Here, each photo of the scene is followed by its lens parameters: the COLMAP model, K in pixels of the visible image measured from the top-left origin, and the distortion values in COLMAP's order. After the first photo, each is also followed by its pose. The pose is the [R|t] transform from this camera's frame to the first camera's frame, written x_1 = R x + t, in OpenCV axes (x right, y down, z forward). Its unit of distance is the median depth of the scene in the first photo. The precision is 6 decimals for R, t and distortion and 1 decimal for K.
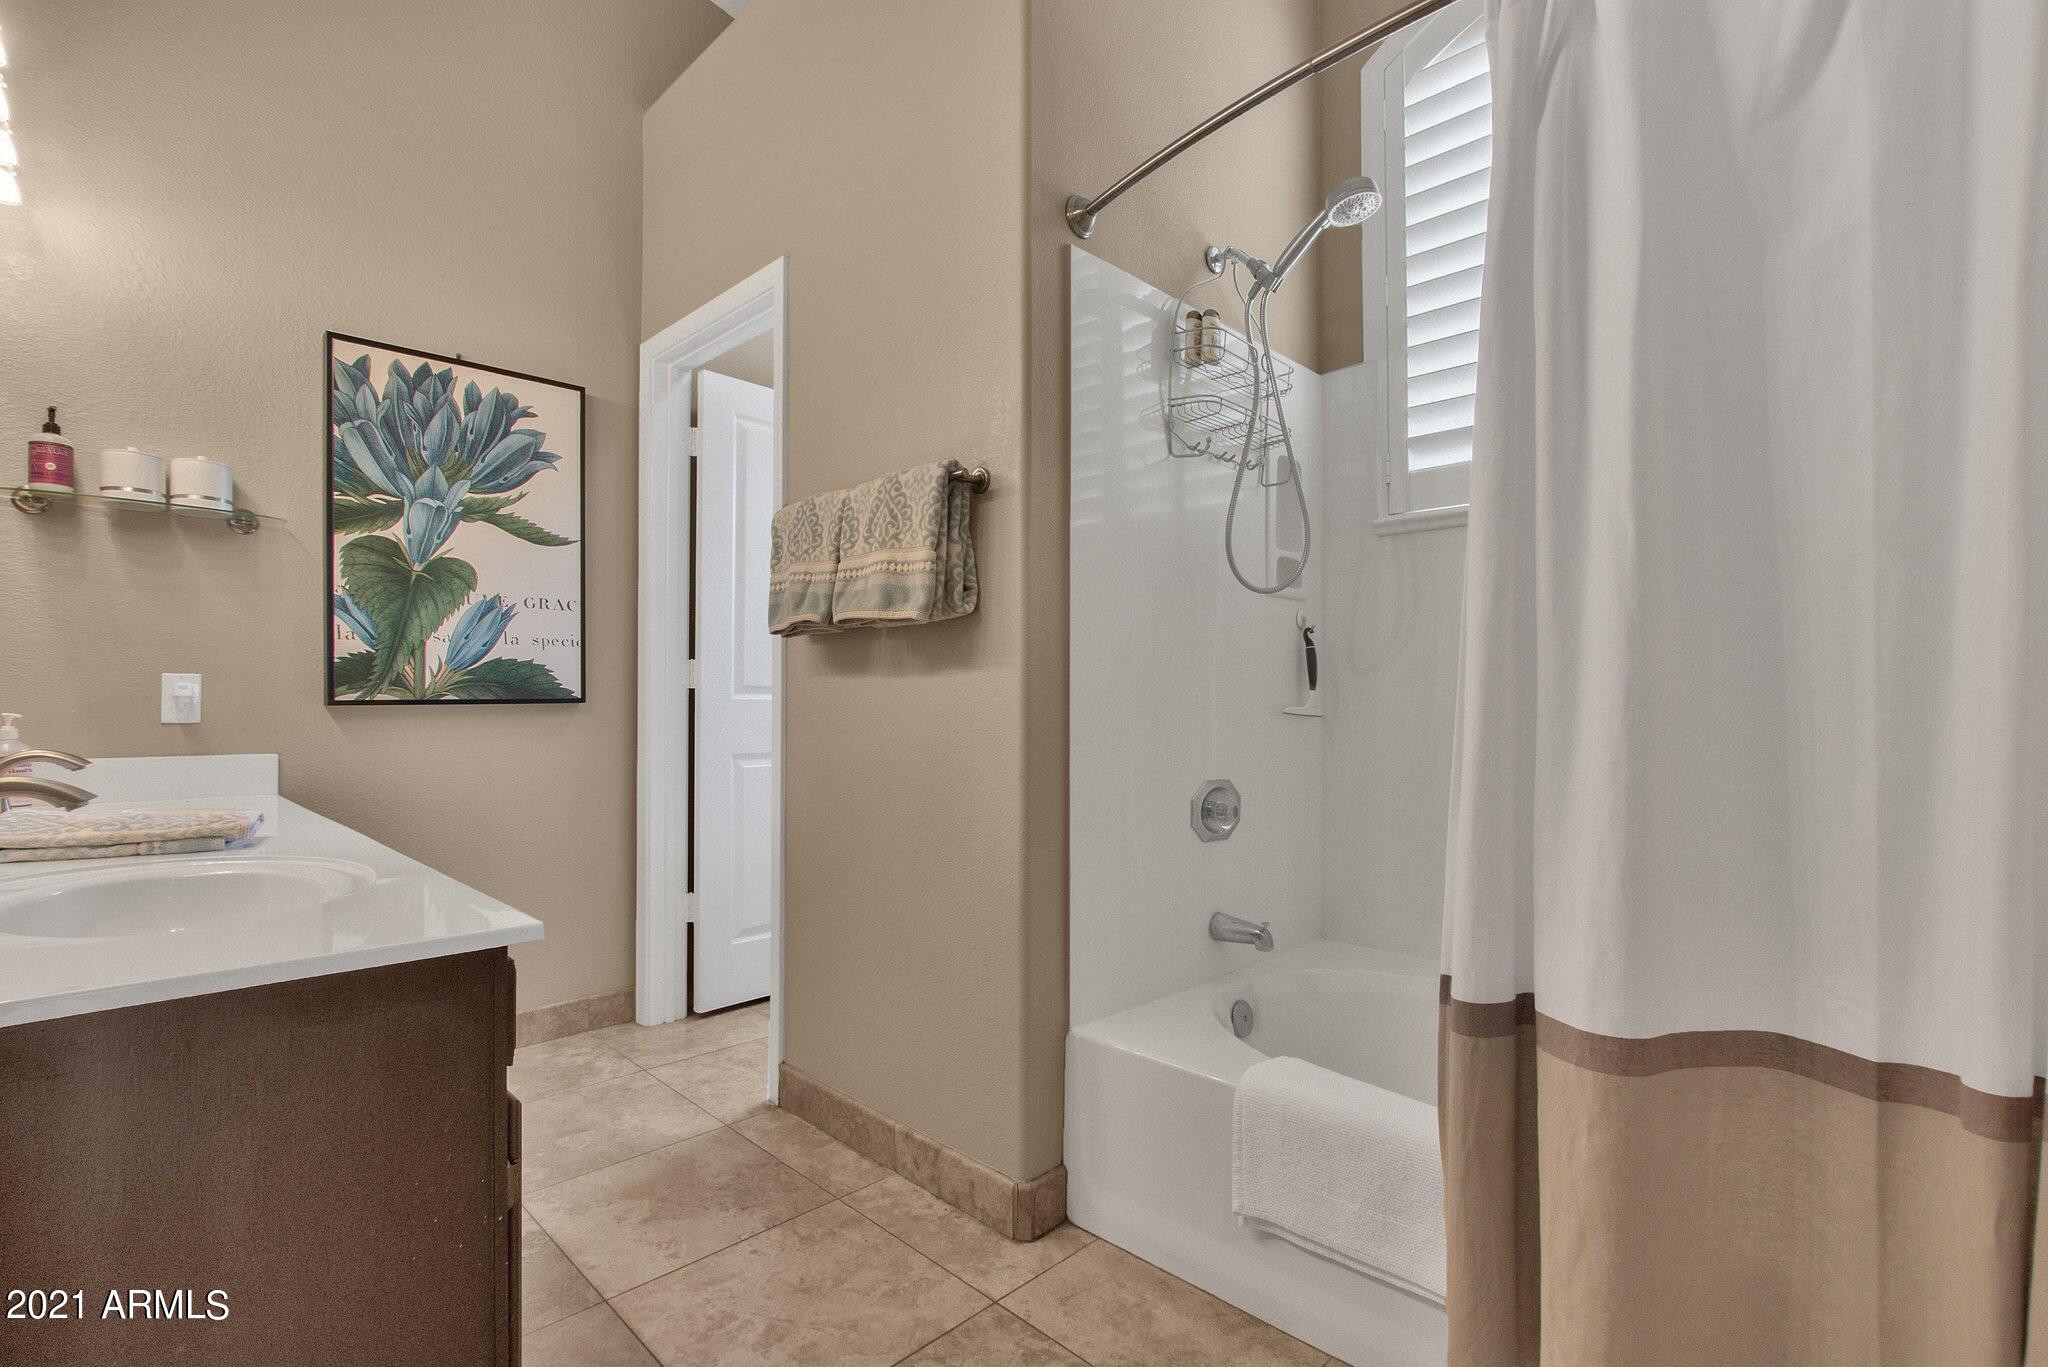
lens RADIAL K [[948.4, 0, 1030.1], [0, 948.4, 678.1], [0, 0, 1]] dist [-0.011540, 0.005255]
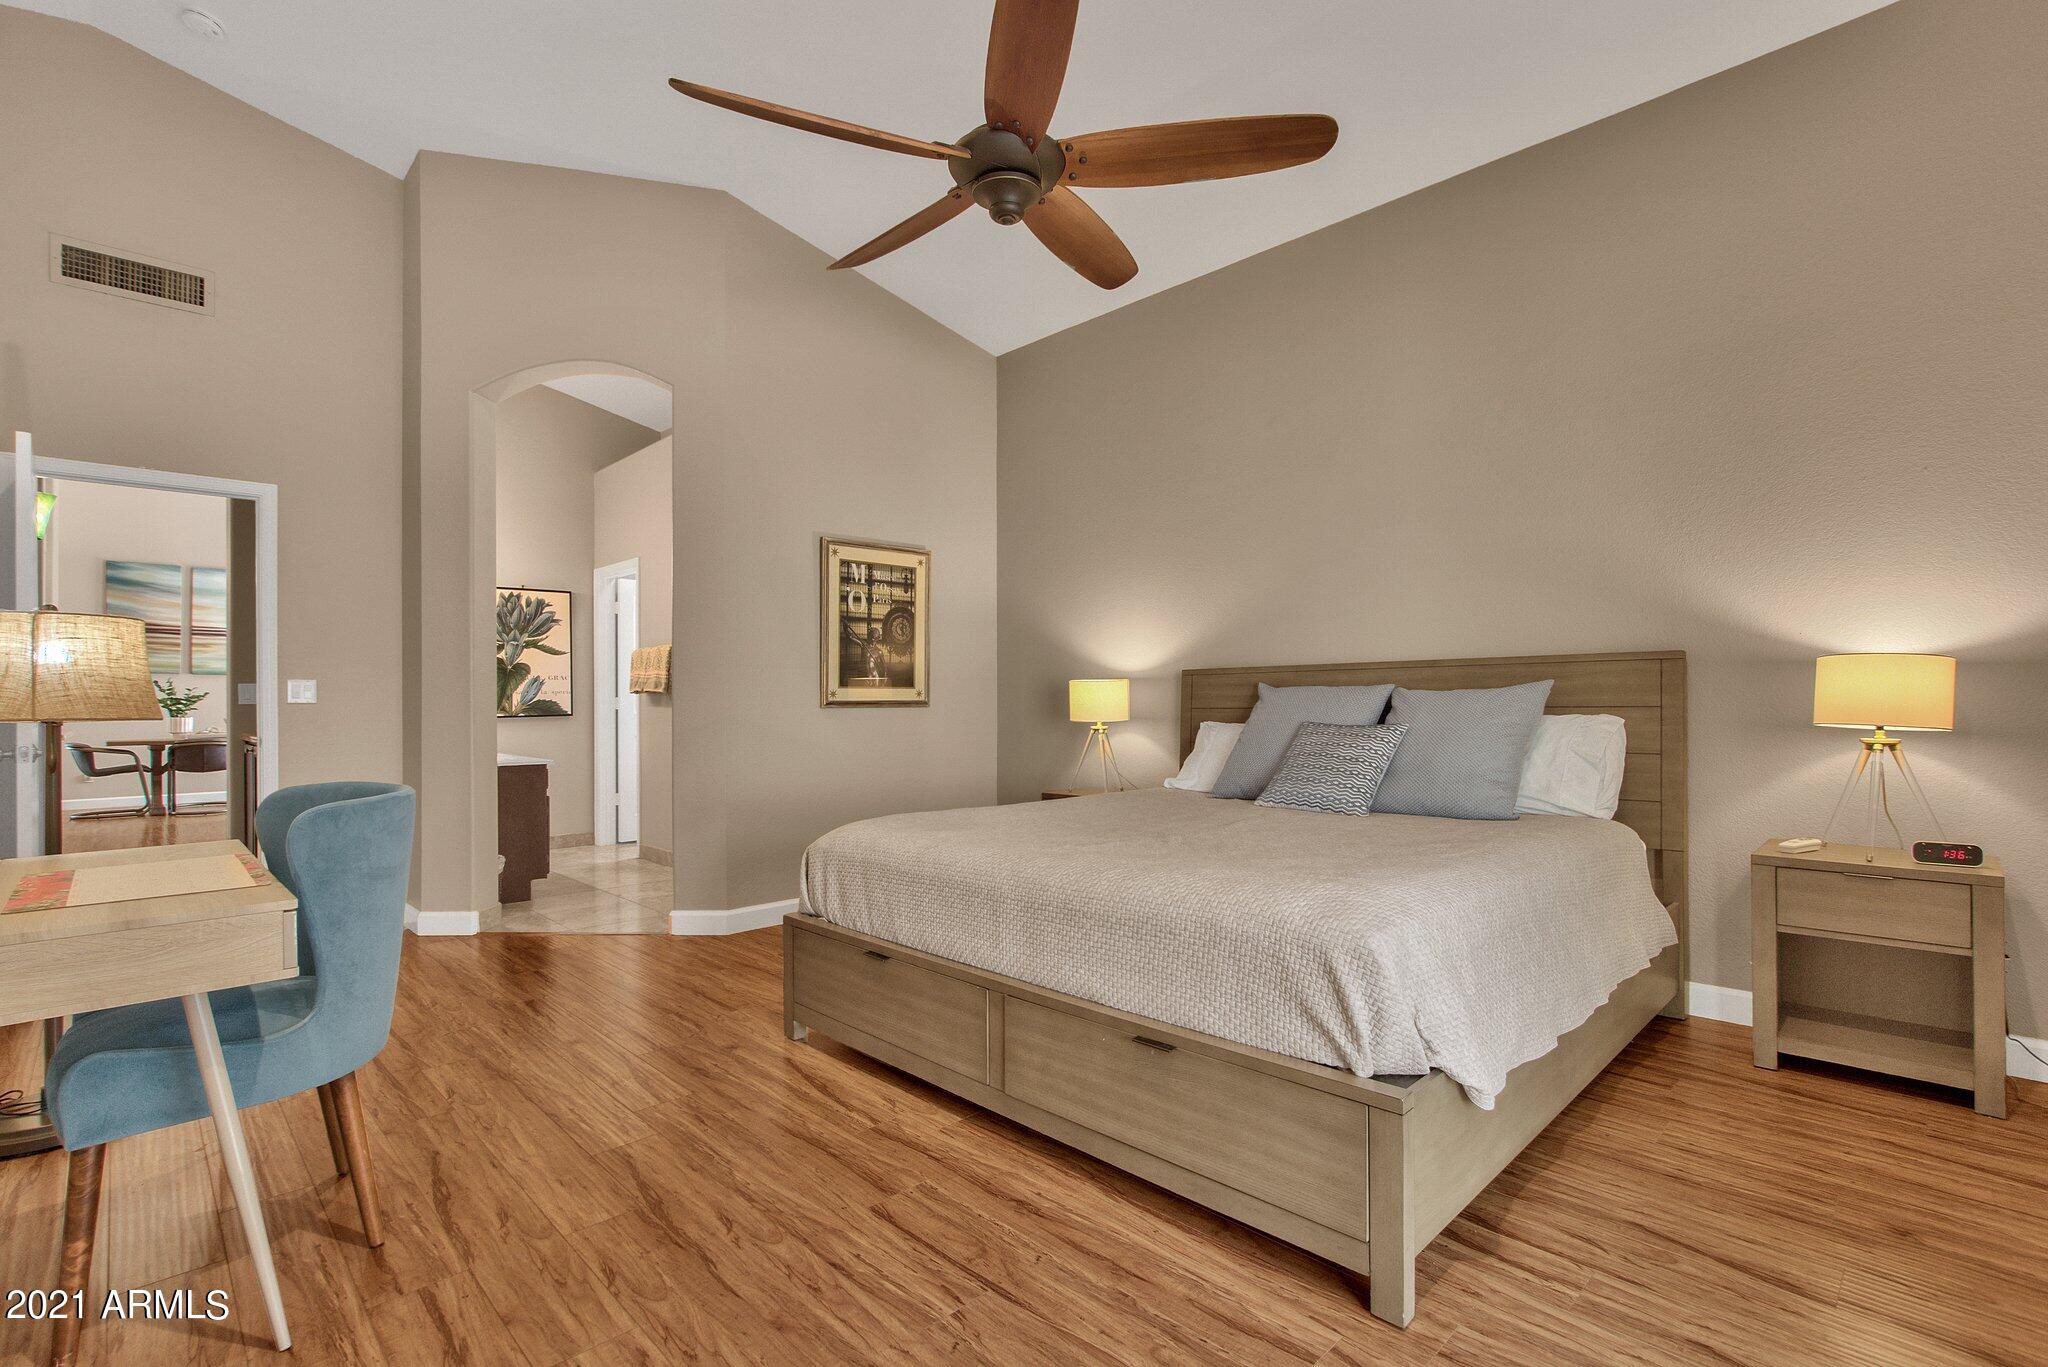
lens RADIAL K [[948.4, 0, 1020.3], [0, 948.4, 688.3], [0, 0, 1]] dist [-0.011540, 0.005255]
pose [[0.999722, -0.011875, -0.020375, 0.825899], [0.011943, 0.999923, 0.003238, -0.046334], [0.020335, -0.003480, 0.999787, -1.596888]]
